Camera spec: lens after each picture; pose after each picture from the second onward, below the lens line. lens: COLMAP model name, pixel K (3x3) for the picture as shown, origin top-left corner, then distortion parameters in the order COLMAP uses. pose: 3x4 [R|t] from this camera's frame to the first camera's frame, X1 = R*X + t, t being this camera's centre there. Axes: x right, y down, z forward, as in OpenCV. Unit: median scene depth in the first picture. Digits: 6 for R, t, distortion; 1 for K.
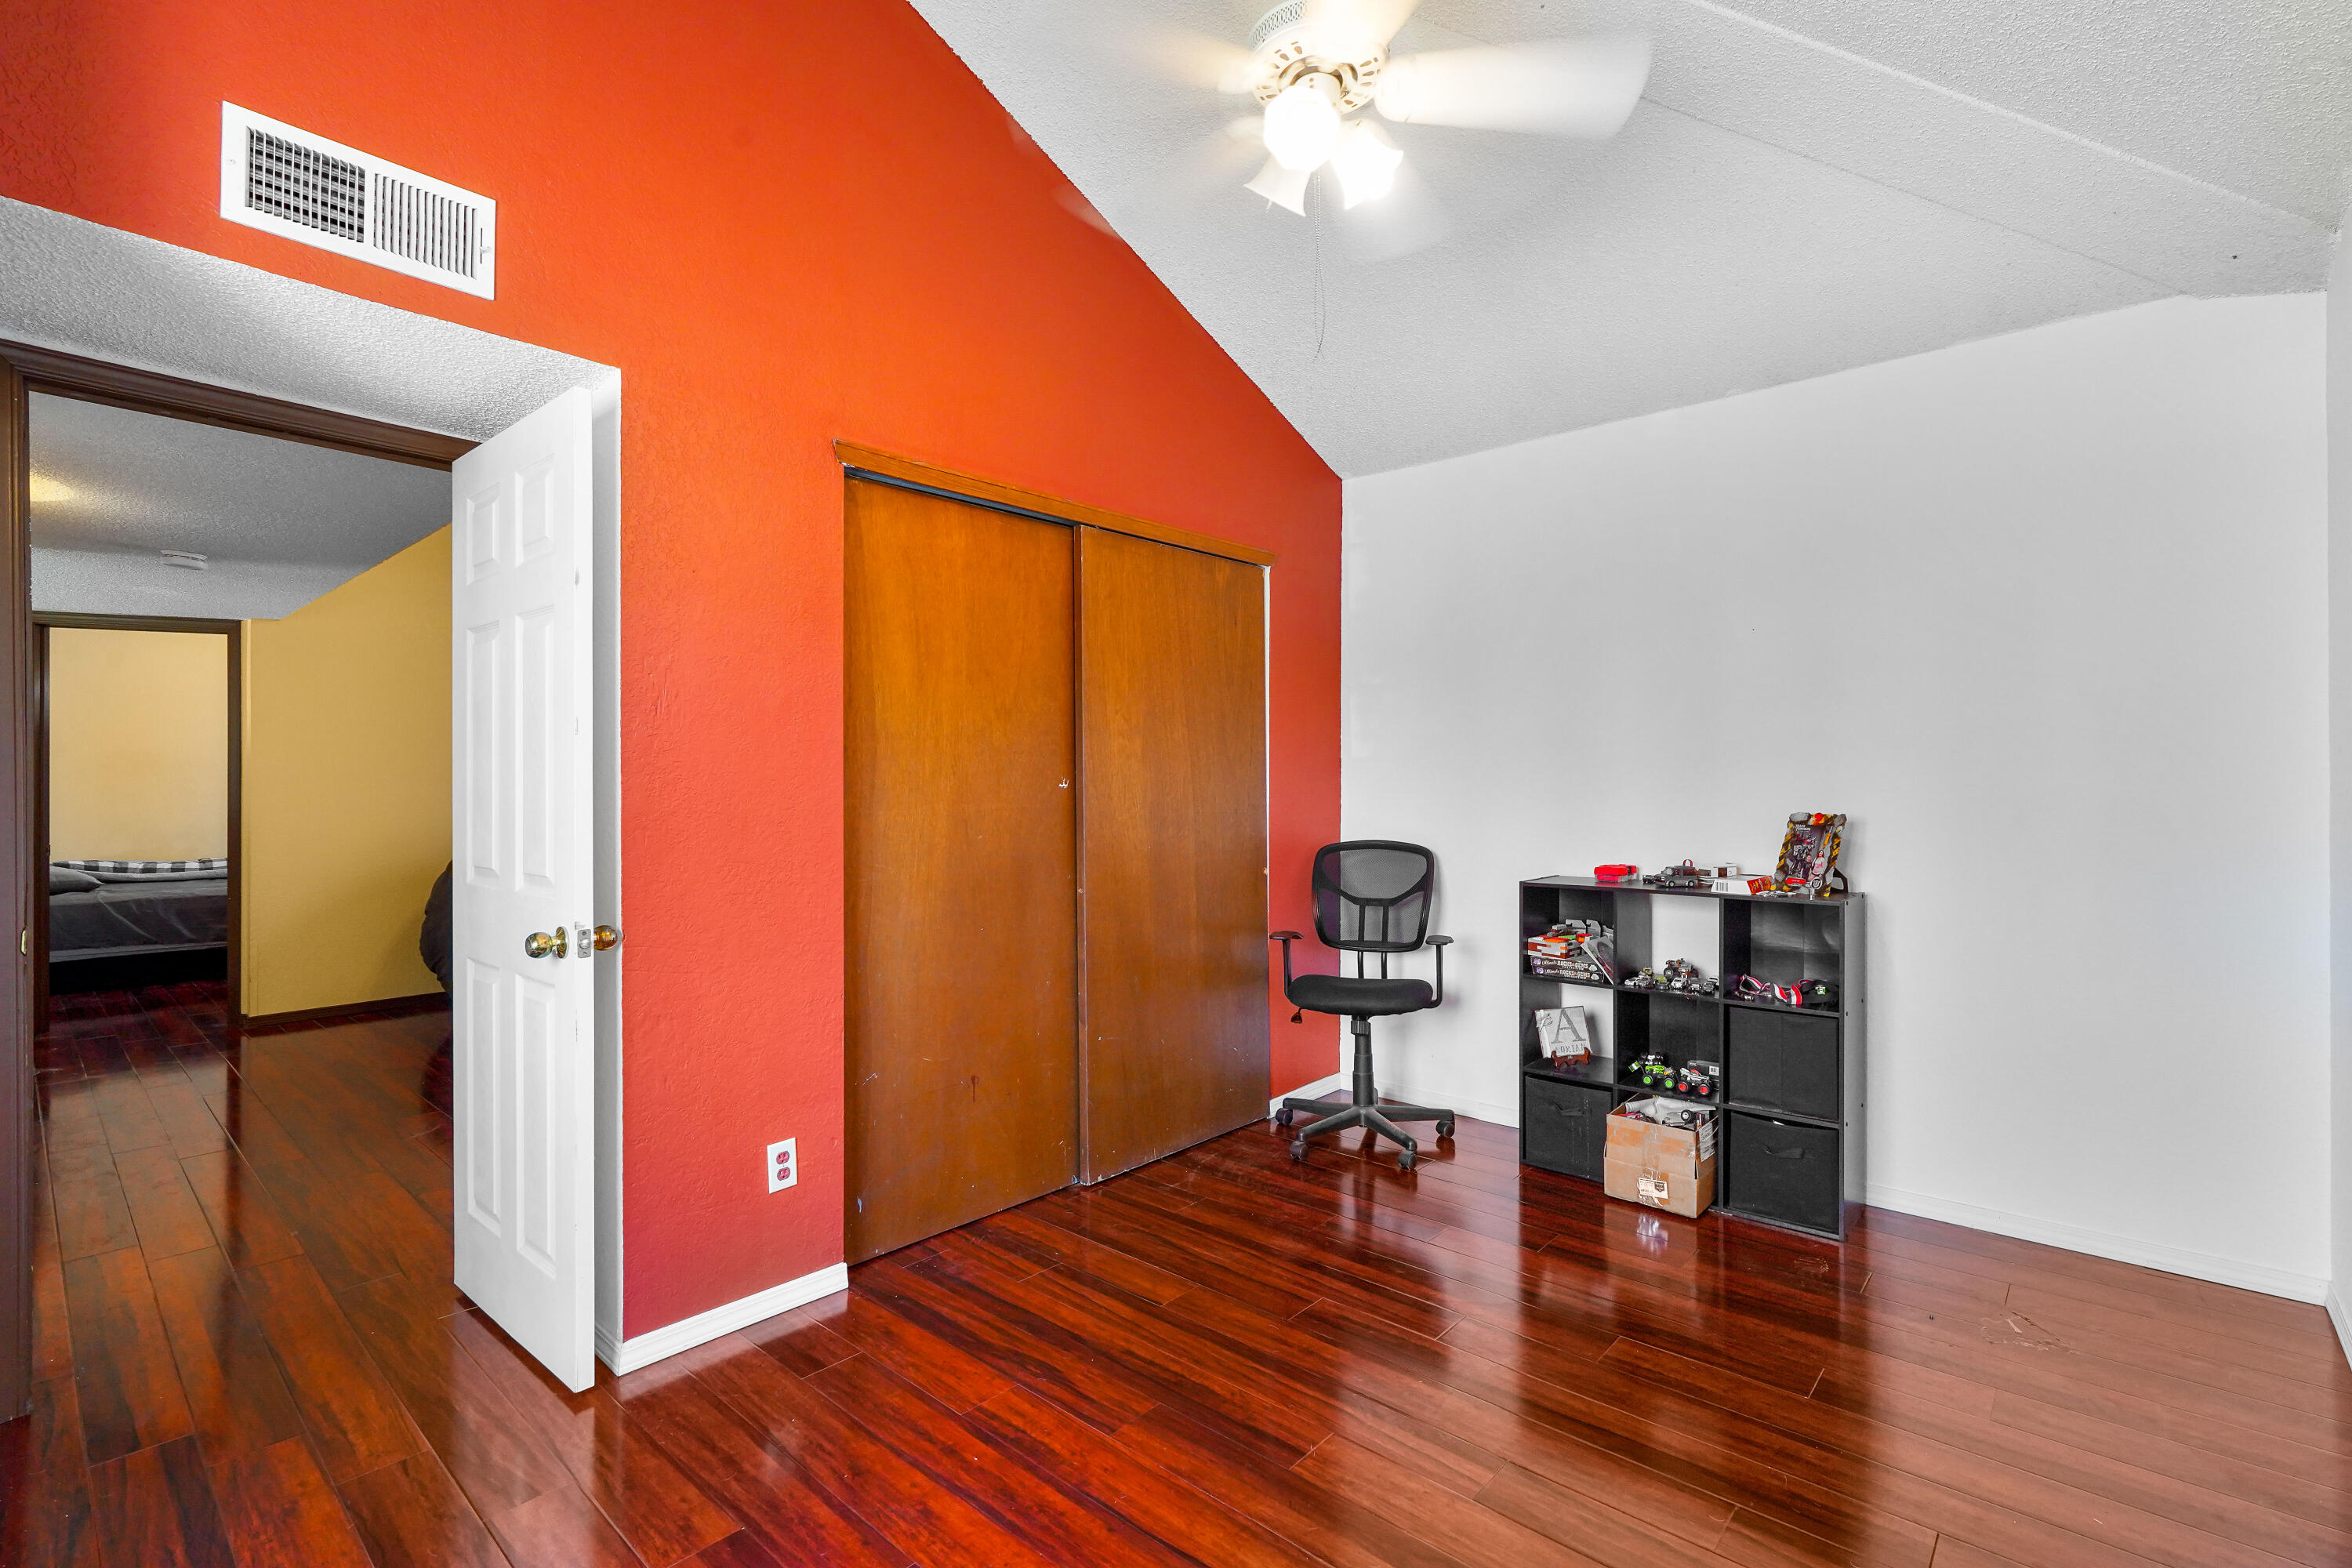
lens RADIAL K [[1073.3, 0, 1180.3], [0, 1073.3, 790.8], [0, 0, 1]] dist [-0.010653, 0.004592]
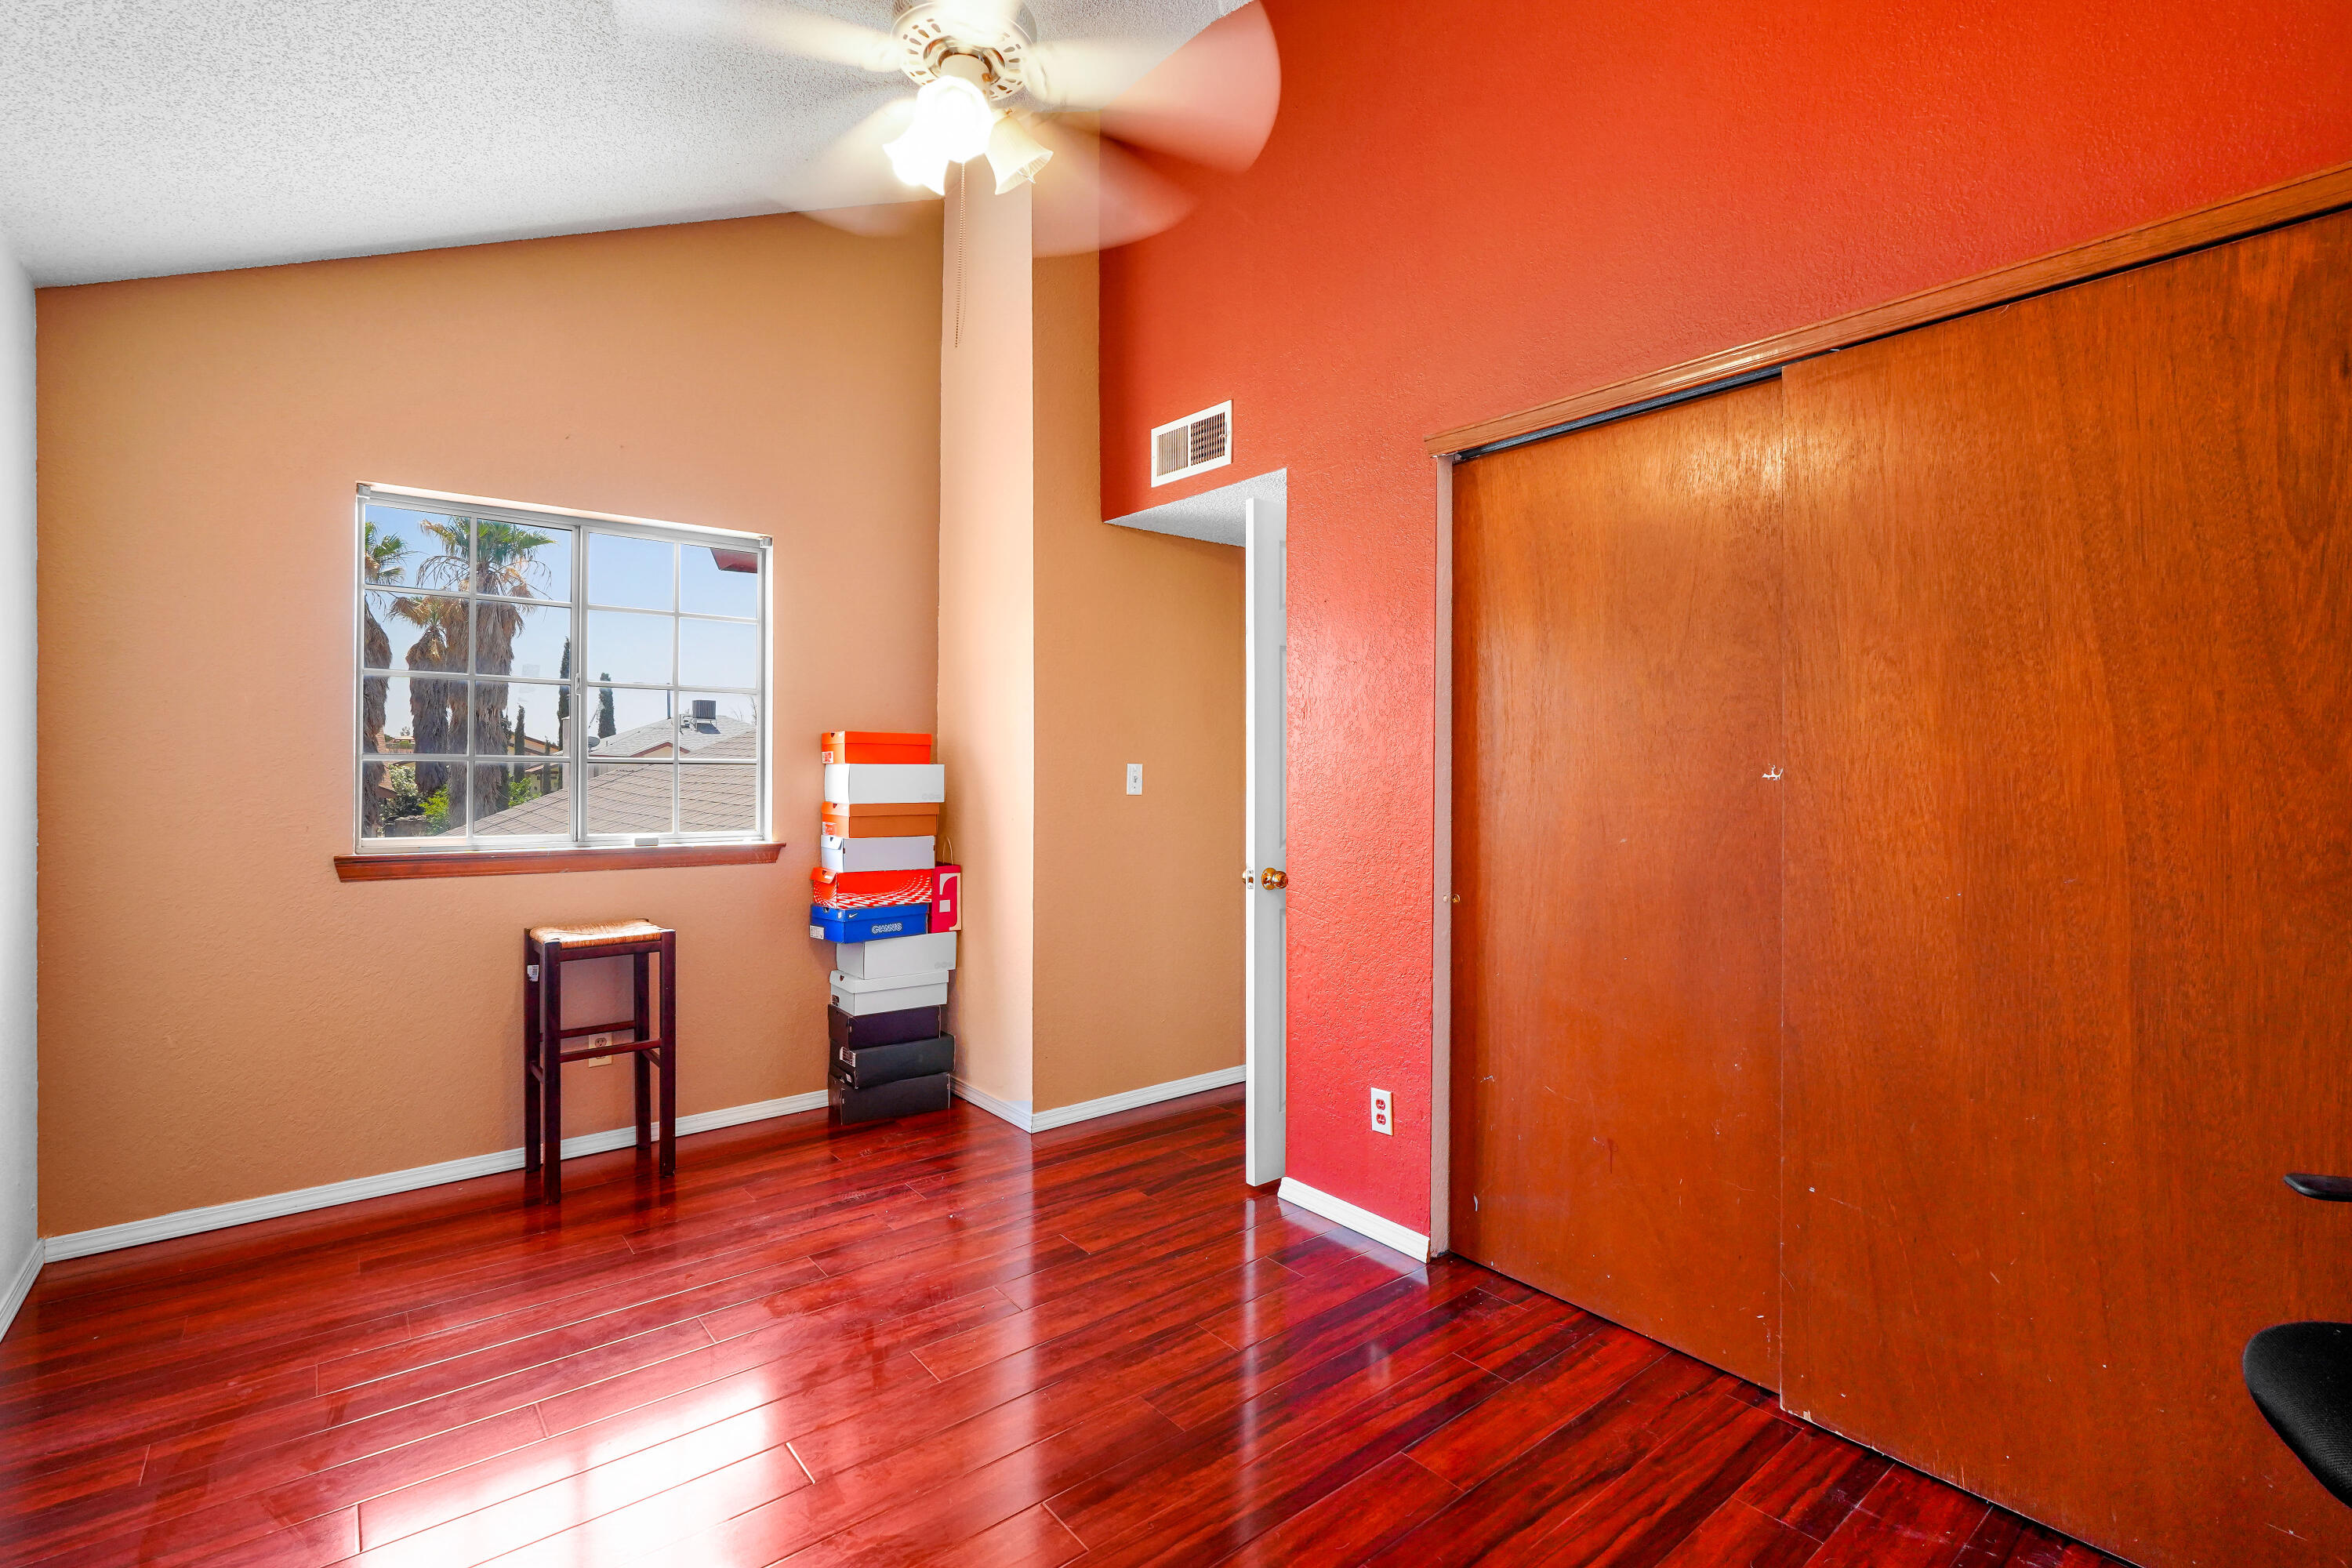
lens RADIAL K [[1073.3, 0, 1162.2], [0, 1073.3, 771.8], [0, 0, 1]] dist [-0.010653, 0.004592]
pose [[-0.172466, 0.007482, -0.984987, 0.752401], [-0.007393, 0.999933, 0.008890, -0.013114], [0.984988, 0.008816, -0.172399, 0.942369]]
